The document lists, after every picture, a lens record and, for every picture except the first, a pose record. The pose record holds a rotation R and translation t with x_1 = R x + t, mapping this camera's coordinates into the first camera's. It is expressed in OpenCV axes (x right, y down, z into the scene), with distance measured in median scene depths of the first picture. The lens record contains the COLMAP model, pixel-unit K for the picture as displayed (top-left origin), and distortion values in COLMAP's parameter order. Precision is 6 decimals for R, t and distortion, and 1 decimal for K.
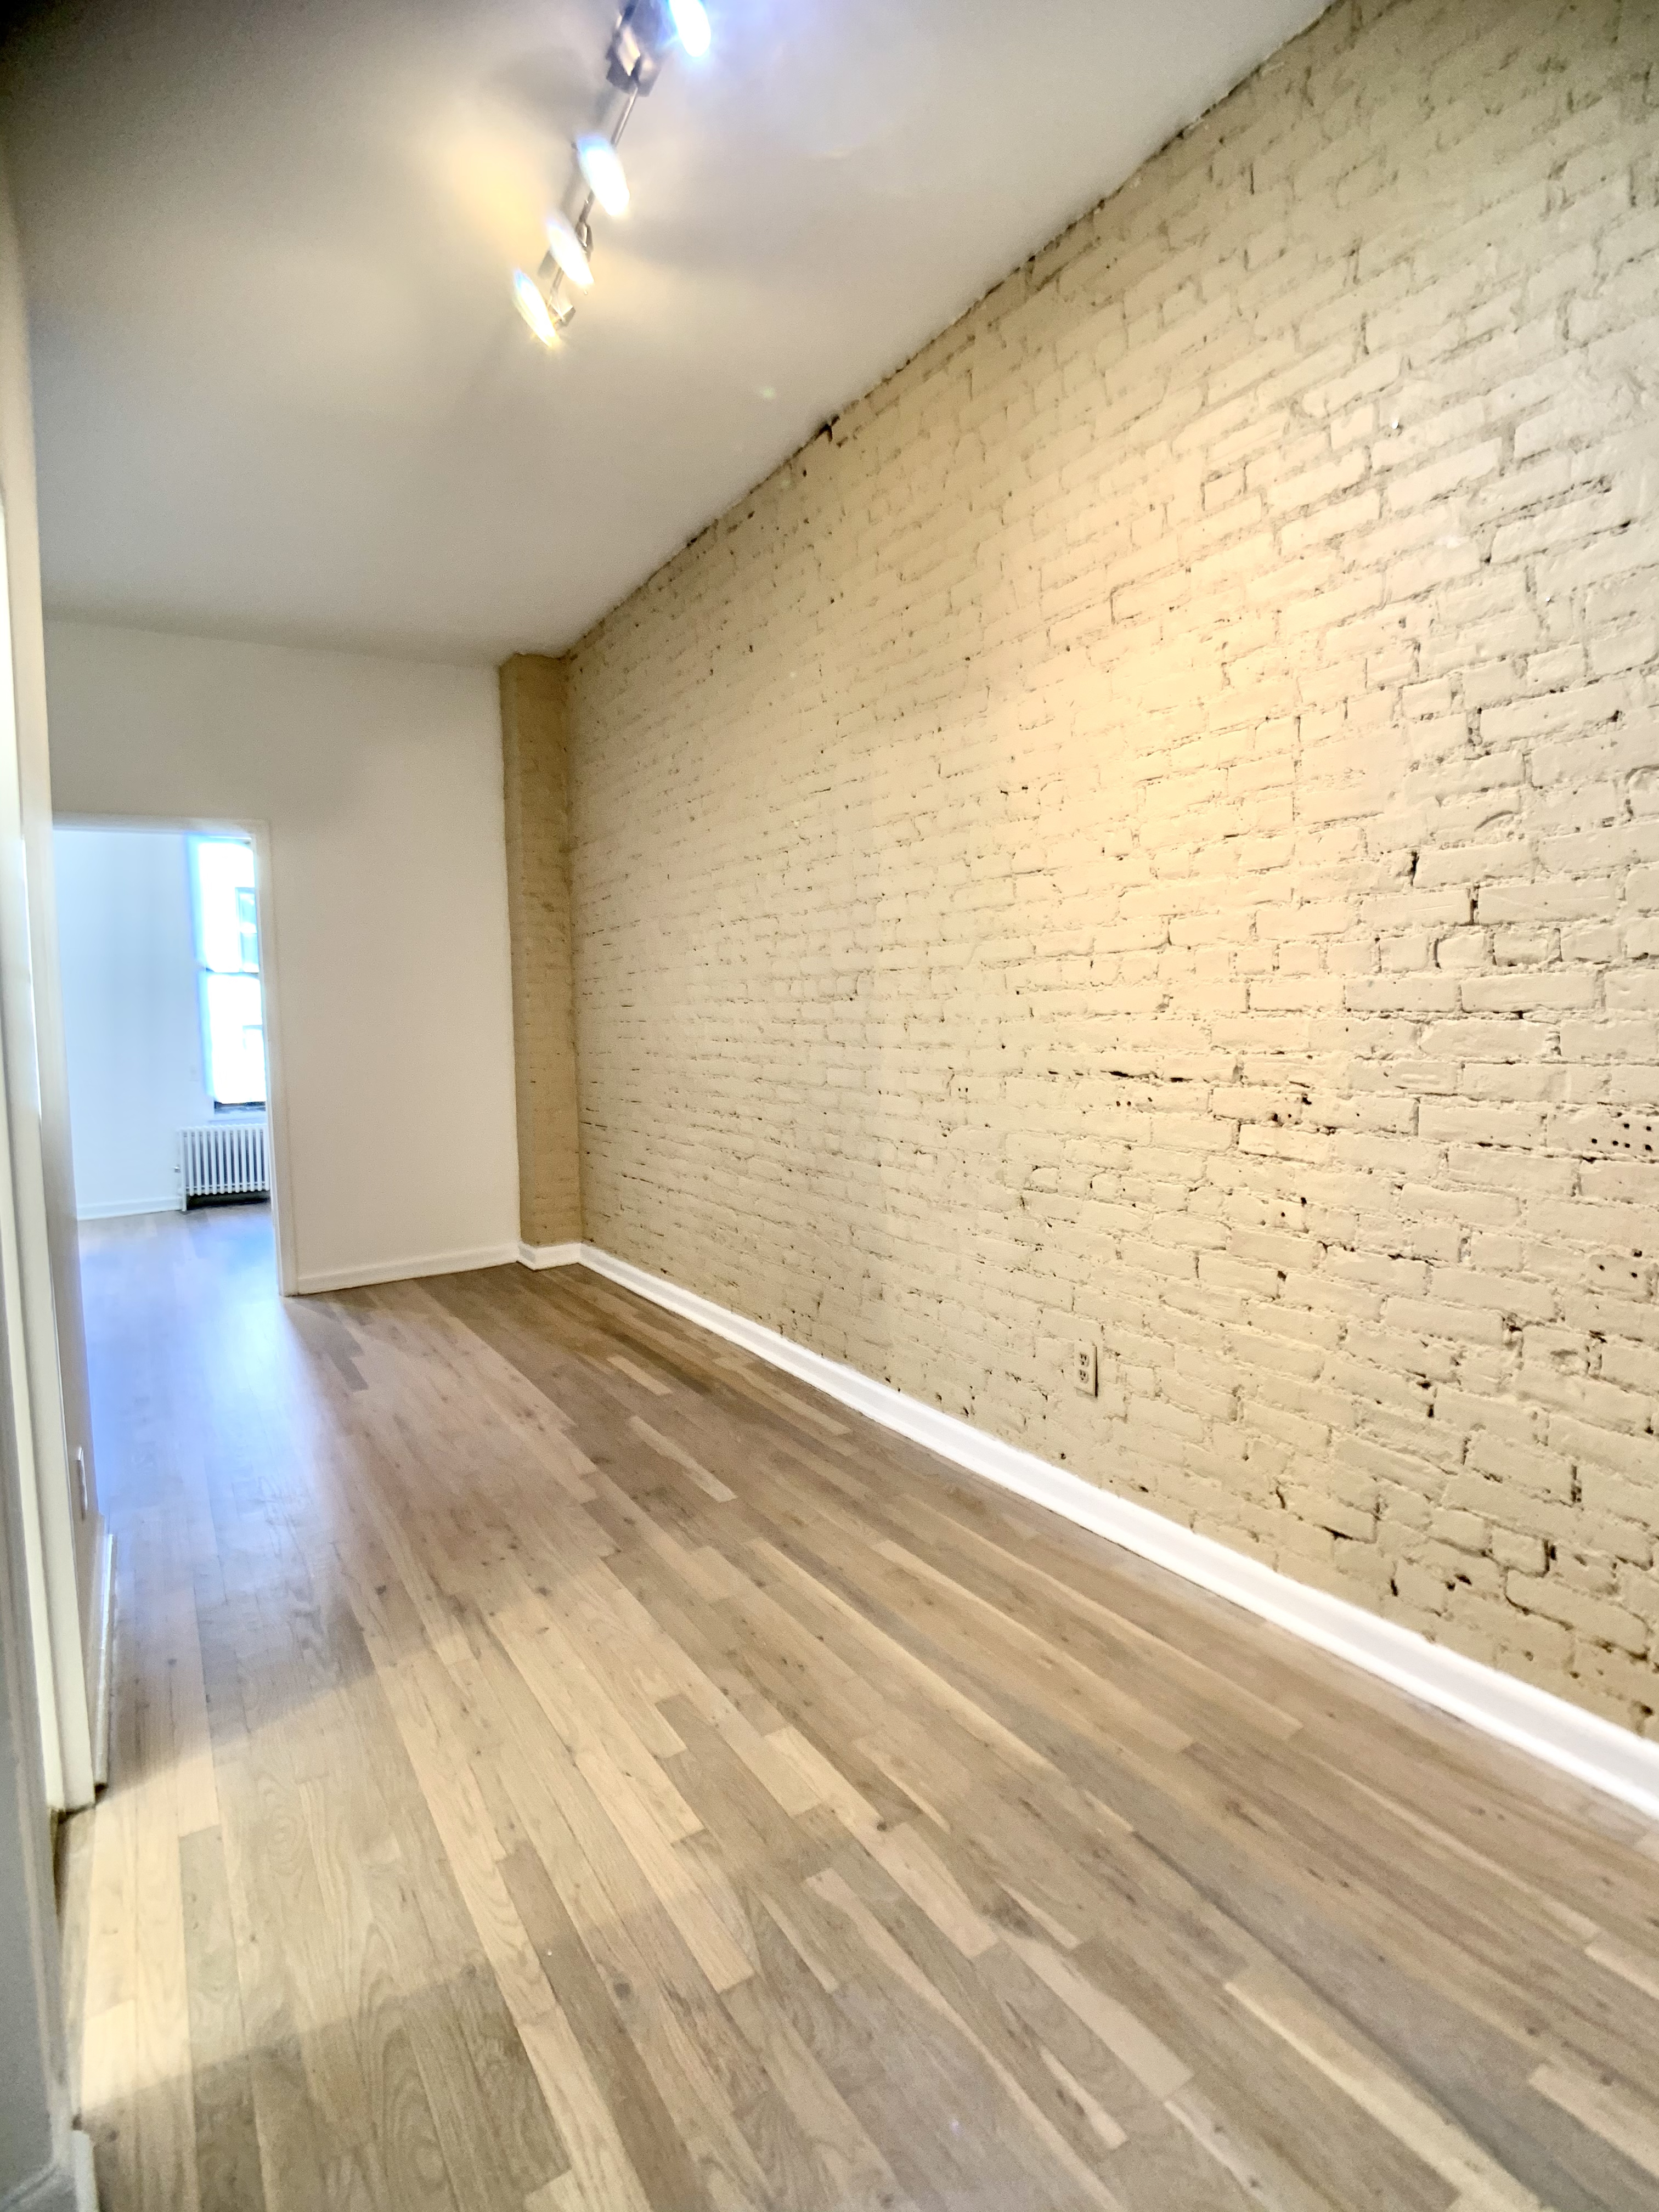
lens RADIAL K [[1187.7, 0, 827.4], [0, 1187.7, 1059.6], [0, 0, 1]] dist [-0.000137, -0.000752]
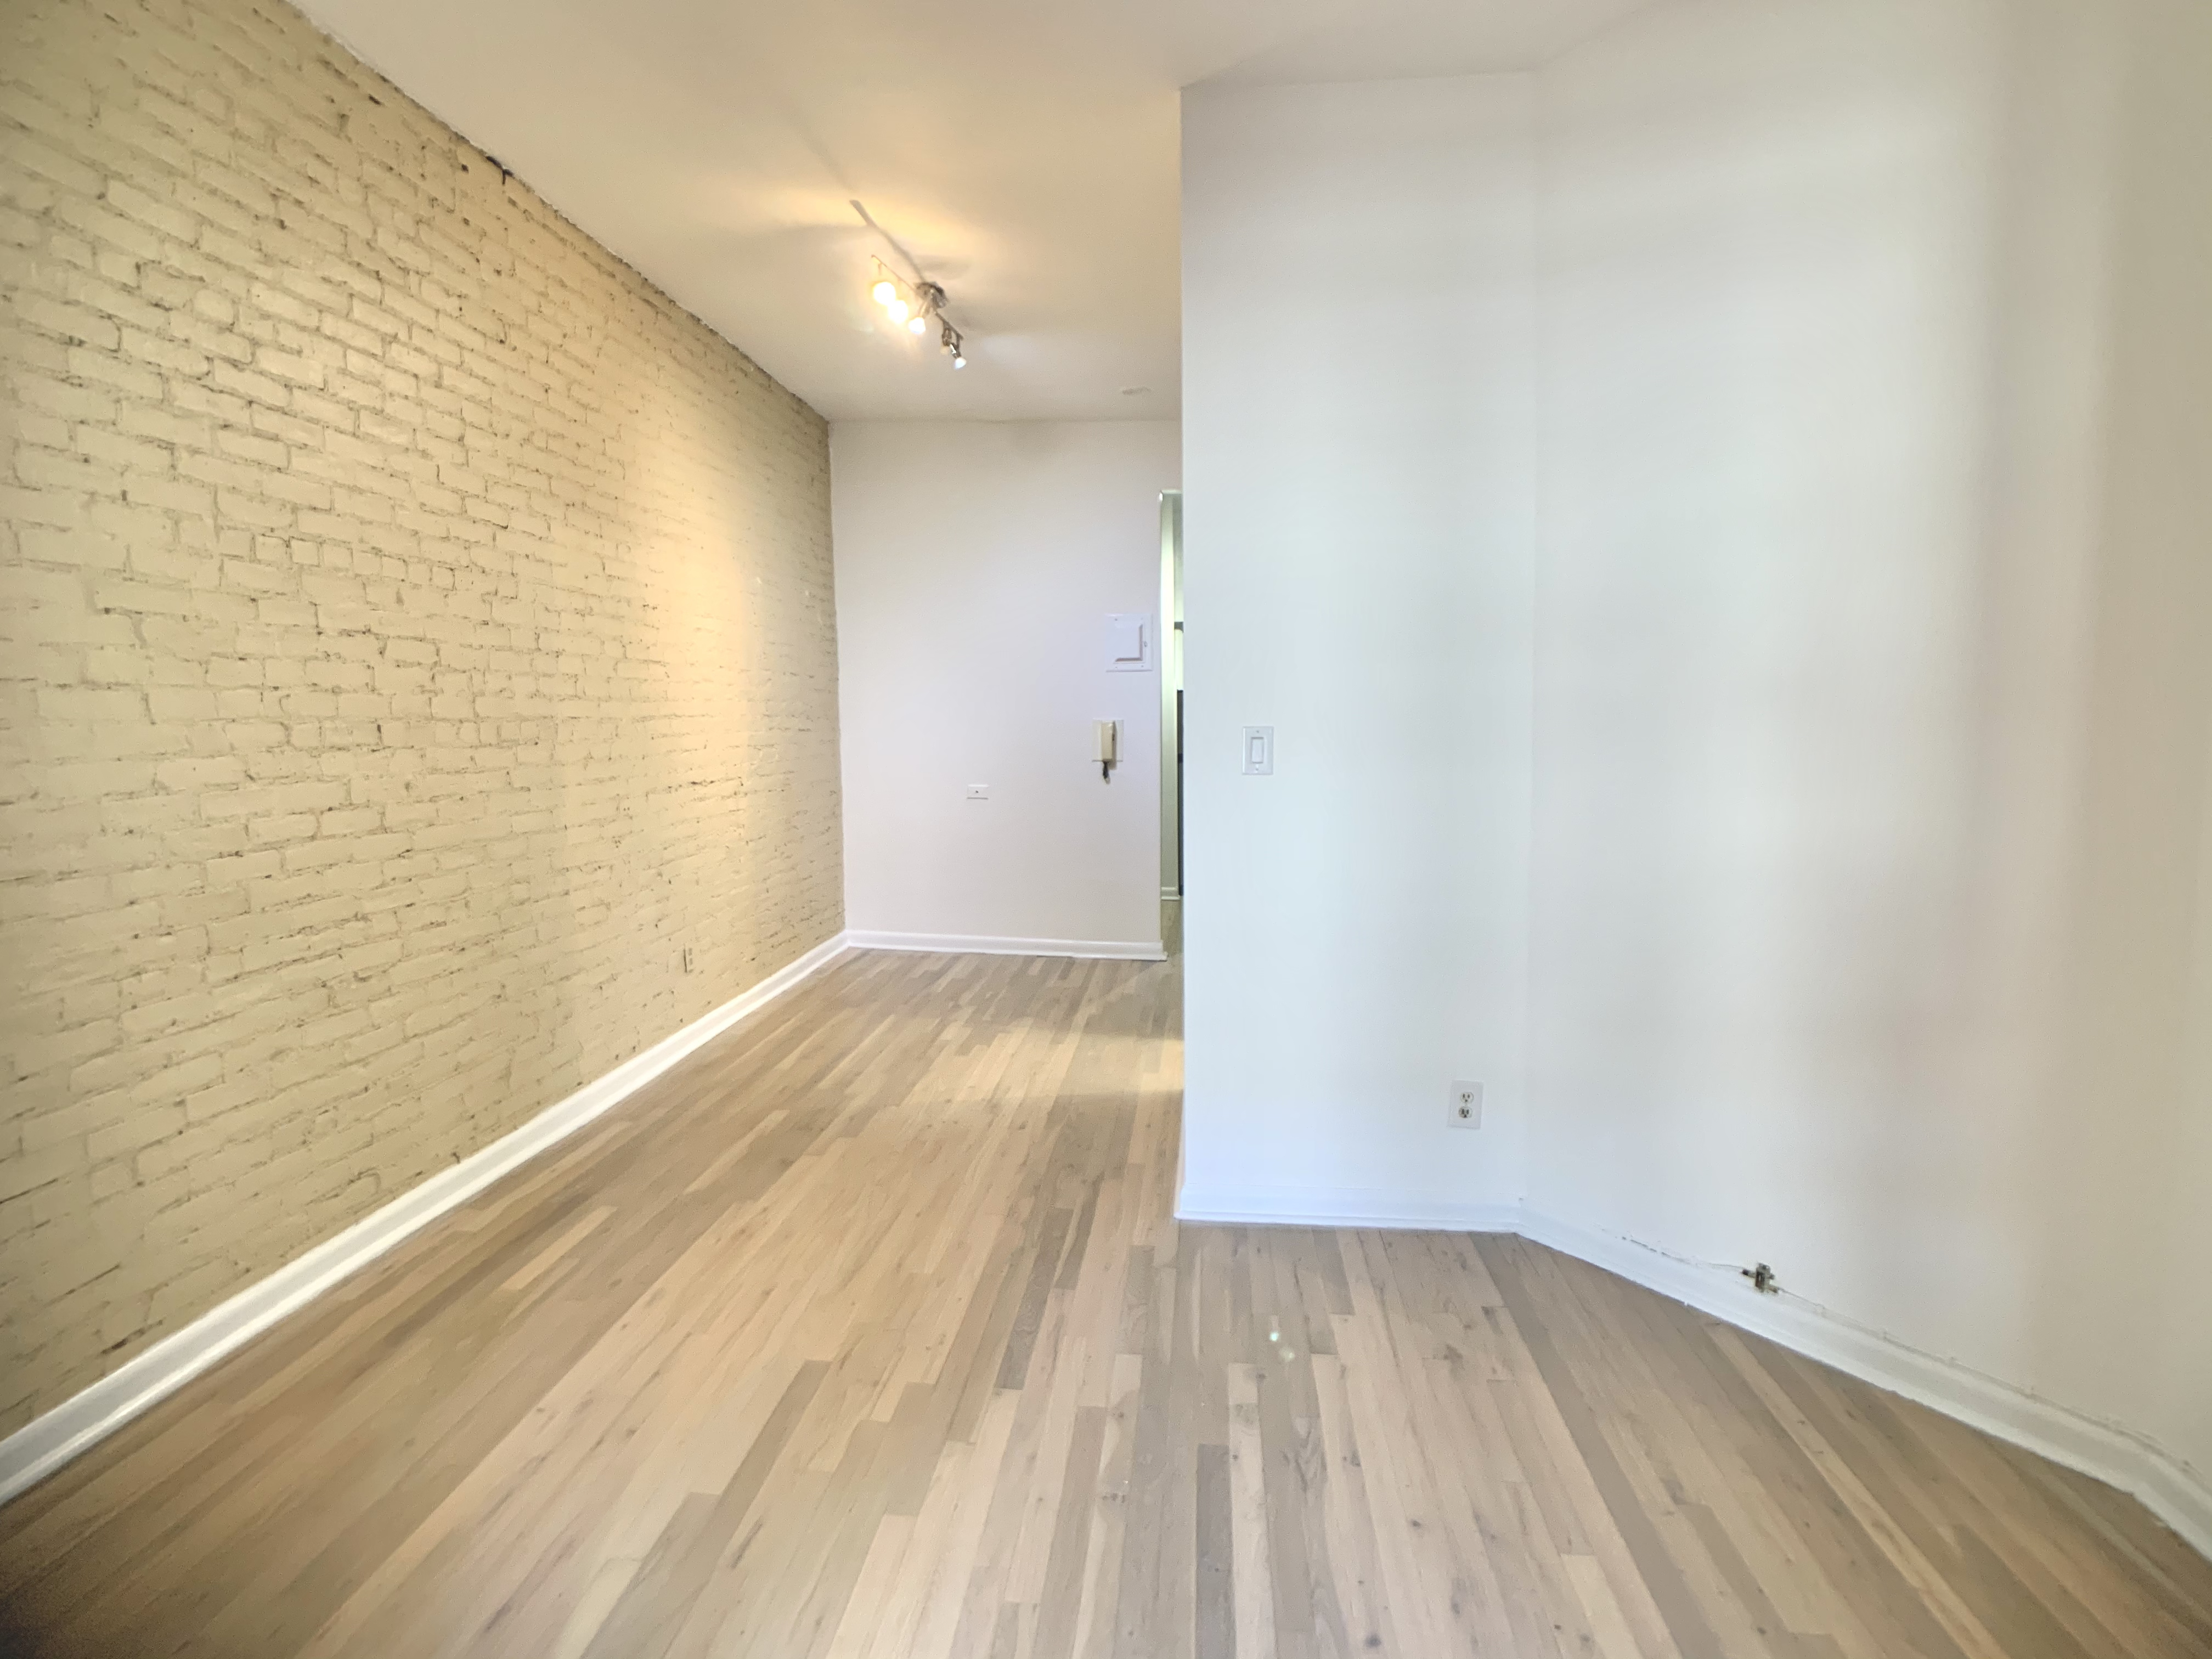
lens RADIAL K [[1187.7, 0, 1106.0], [0, 1187.7, 829.5], [0, 0, 1]] dist [-0.000137, -0.000752]
pose [[-0.811516, -0.011822, 0.584211, -1.038753], [0.069559, 0.990732, 0.116672, -0.067071], [-0.580176, 0.135318, -0.803172, 1.634597]]
